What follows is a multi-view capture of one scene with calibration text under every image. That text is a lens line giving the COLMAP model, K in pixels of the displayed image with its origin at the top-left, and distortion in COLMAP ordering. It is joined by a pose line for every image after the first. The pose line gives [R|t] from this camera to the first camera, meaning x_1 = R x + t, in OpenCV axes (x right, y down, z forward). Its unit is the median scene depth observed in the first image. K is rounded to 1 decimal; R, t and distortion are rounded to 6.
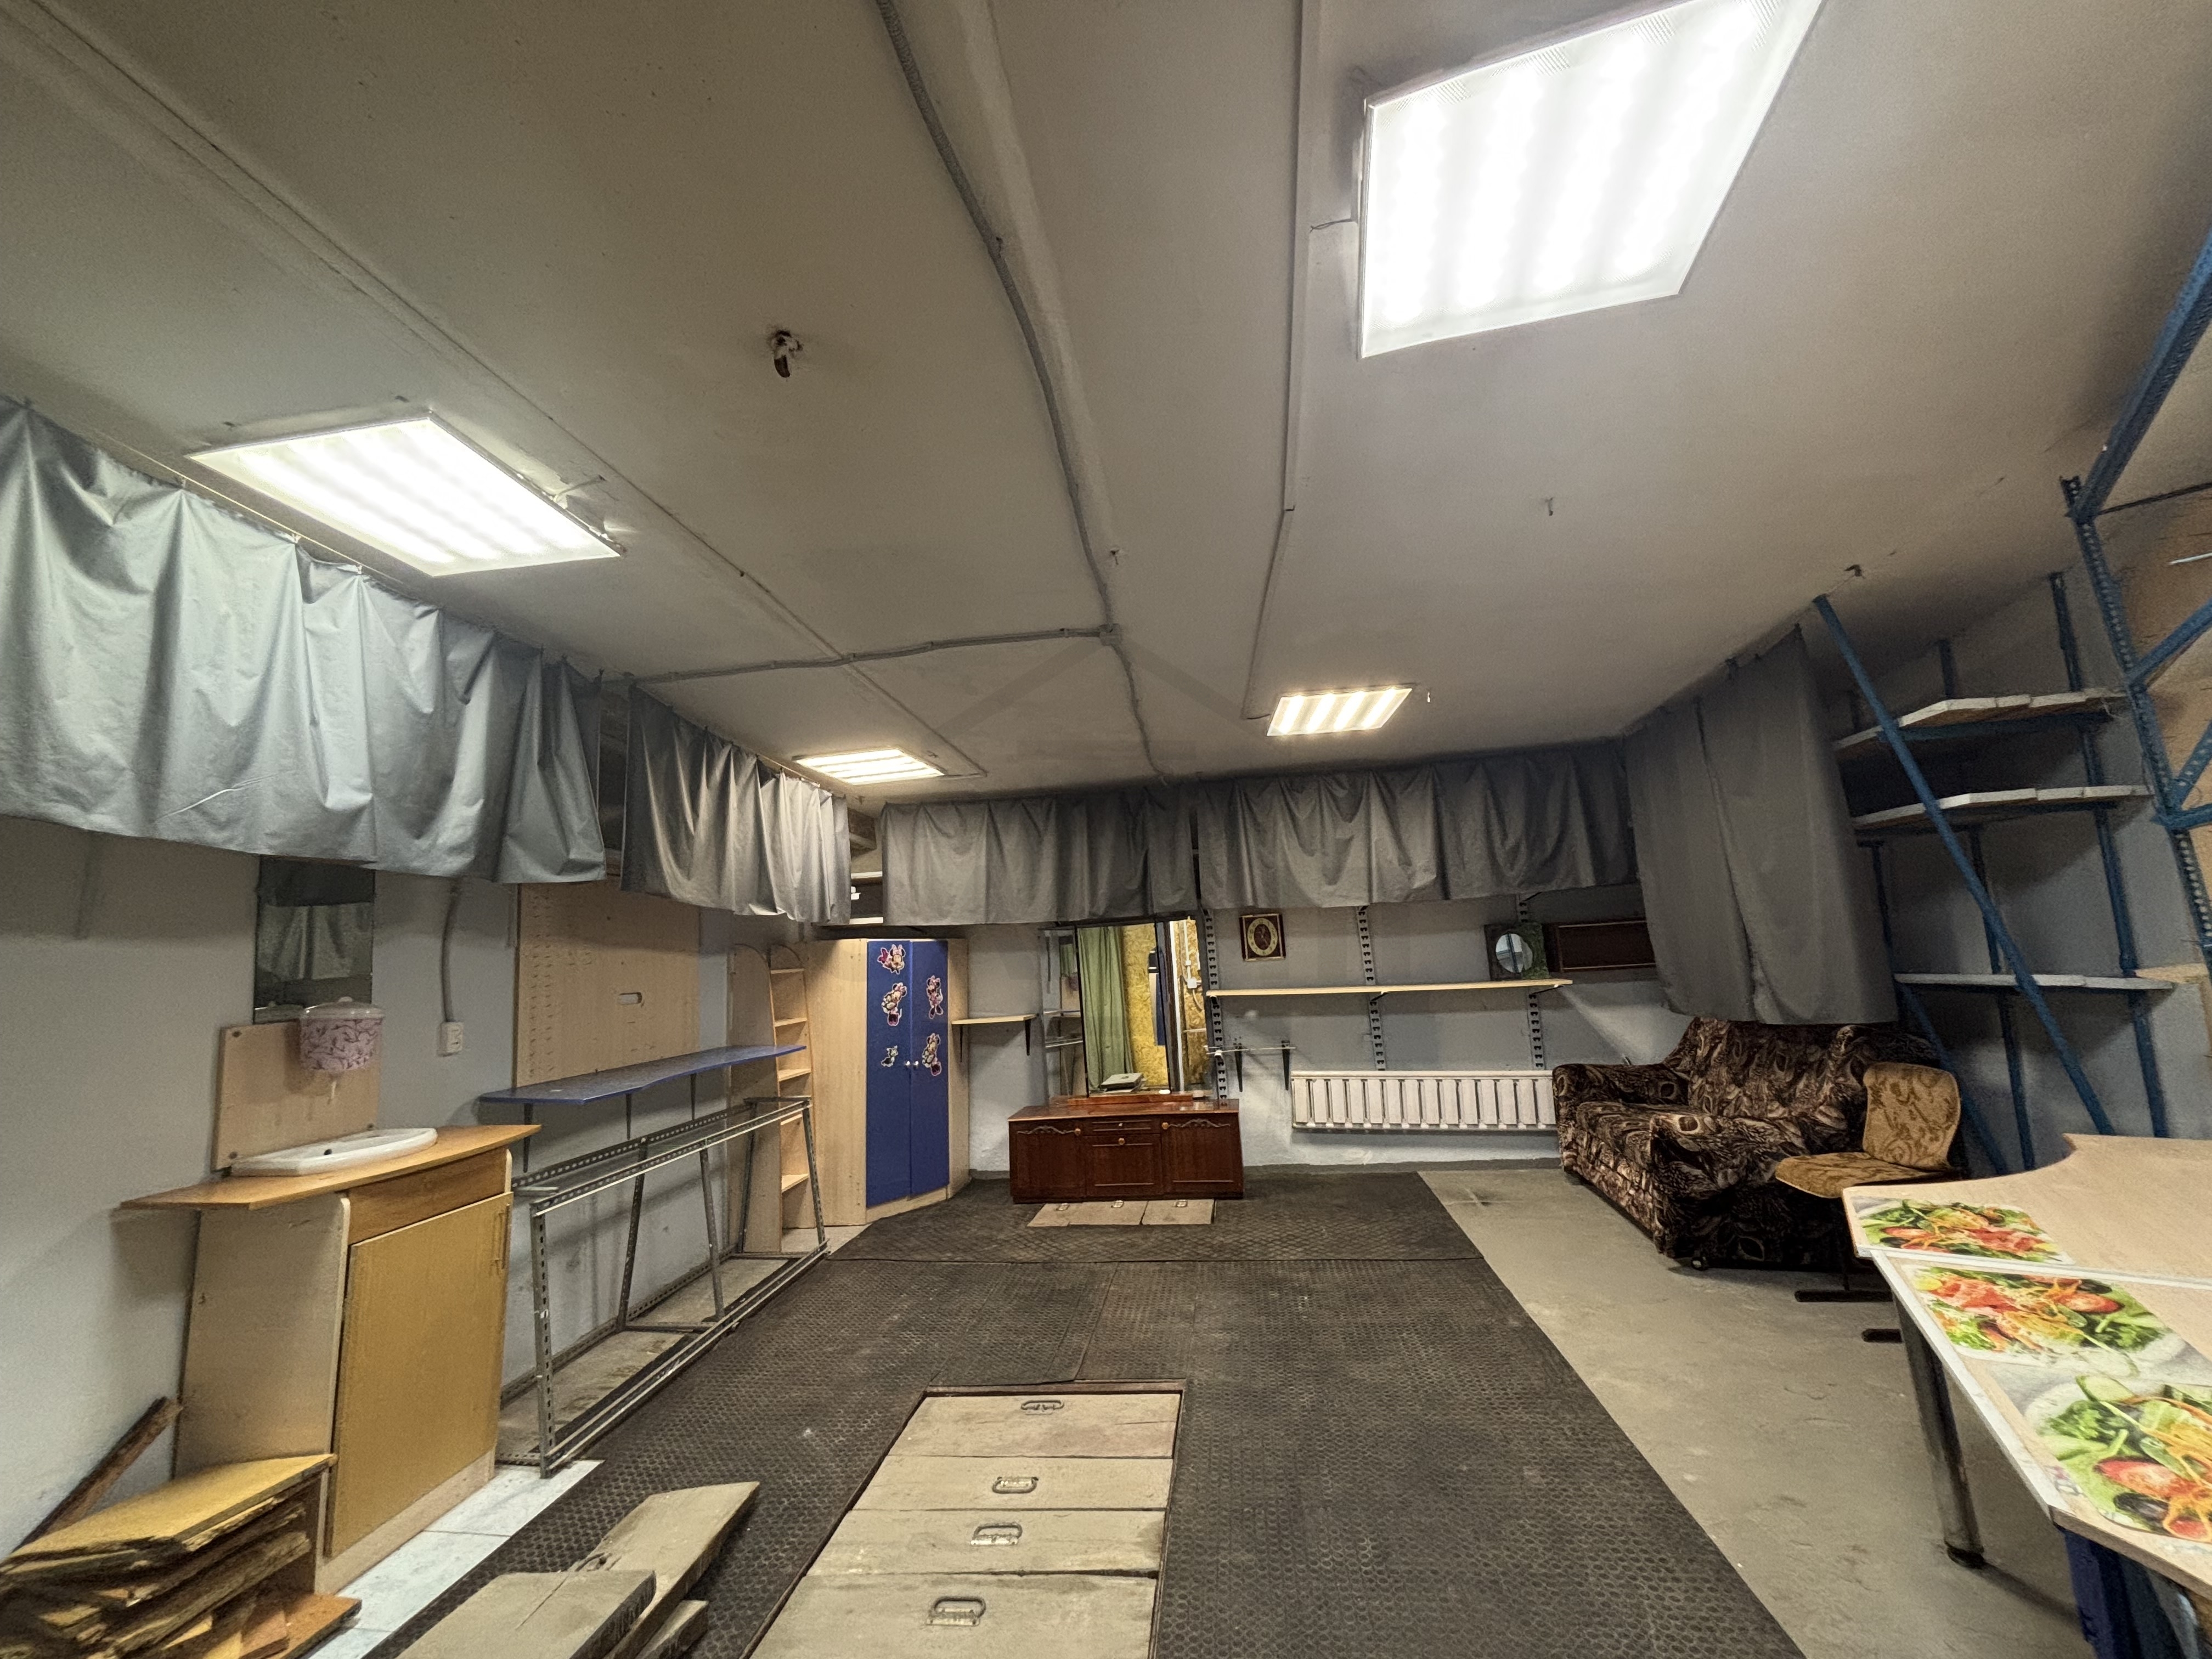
lens RADIAL K [[886.8, 0, 1101.1], [0, 886.8, 831.1], [0, 0, 1]] dist [-0.000702, -0.000042]
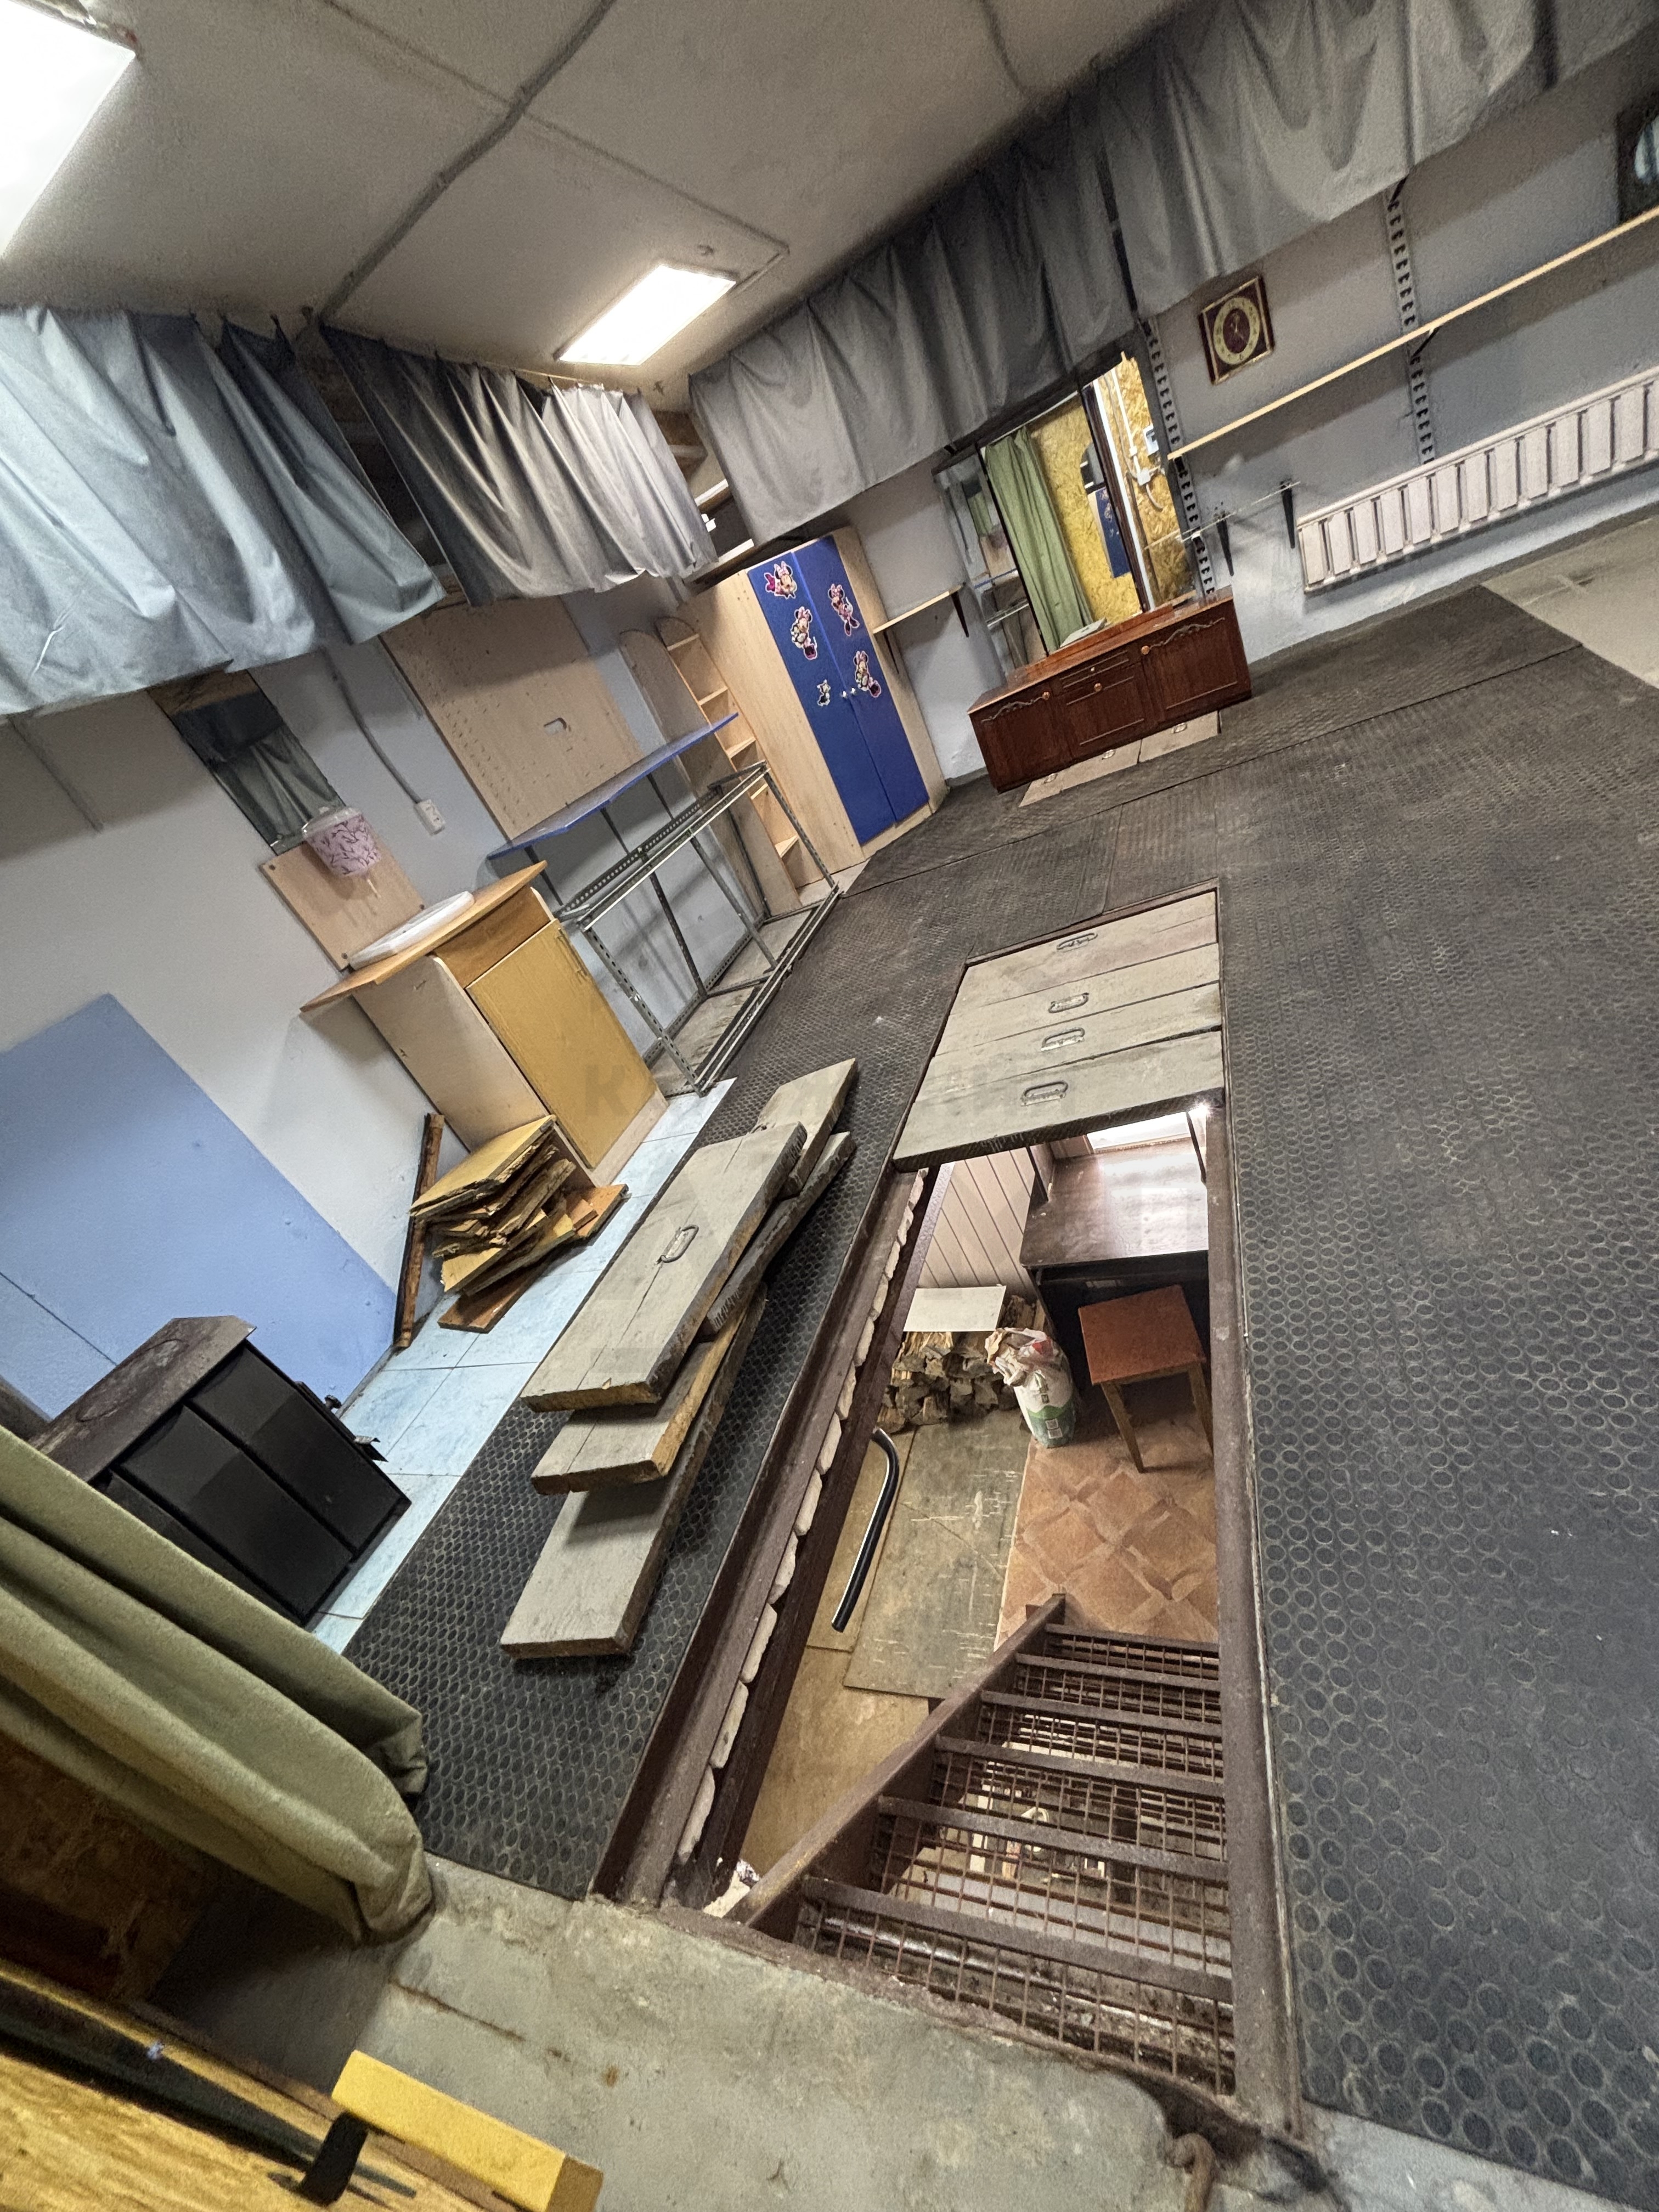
lens RADIAL K [[887.7, 0, 829.5], [0, 887.7, 1106.0], [0, 0, 1]] dist [-0.001826, 0.000262]
pose [[0.910998, -0.224039, -0.346250, -0.010528], [0.393716, 0.722378, 0.568470, 0.056140], [0.122764, -0.654199, 0.746293, 0.036241]]
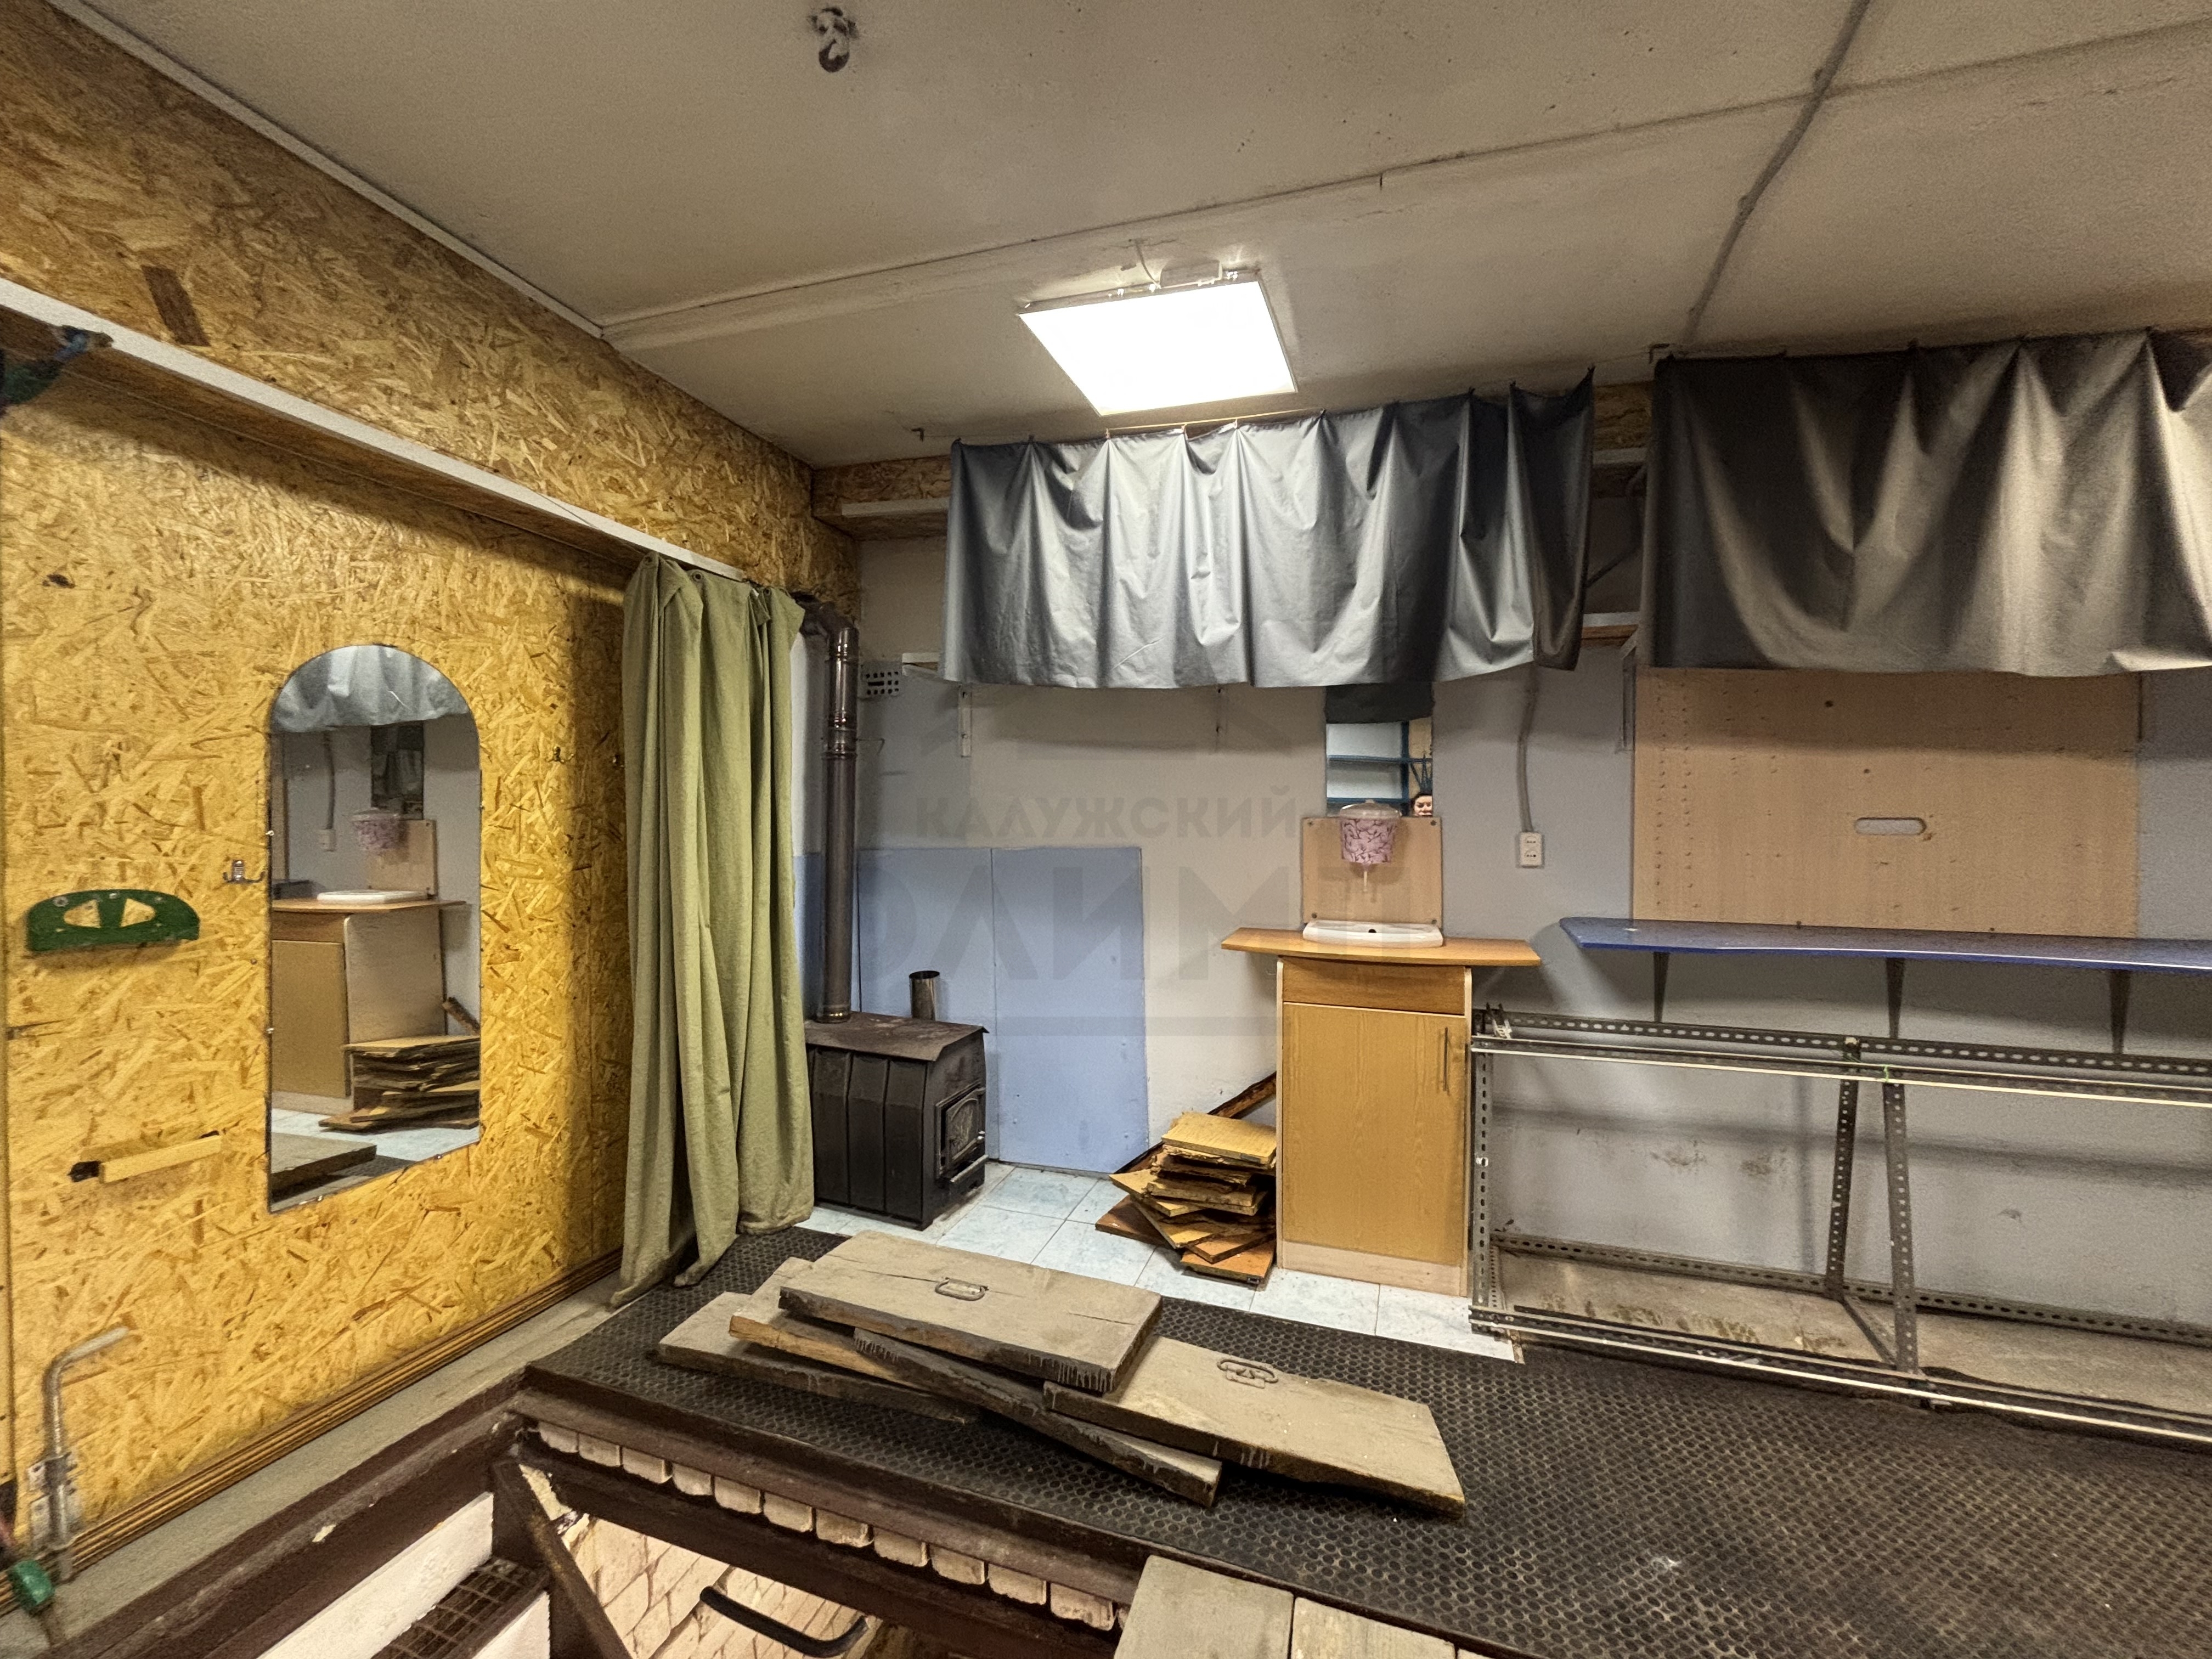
lens RADIAL K [[893.1, 0, 1105.6], [0, 893.1, 827.6], [0, 0, 1]] dist [-0.001966, 0.003343]
pose [[-0.186329, 0.067475, -0.980168, 0.218206], [0.139903, 0.989295, 0.041508, 0.090362], [0.972475, -0.129395, -0.193775, 0.617789]]
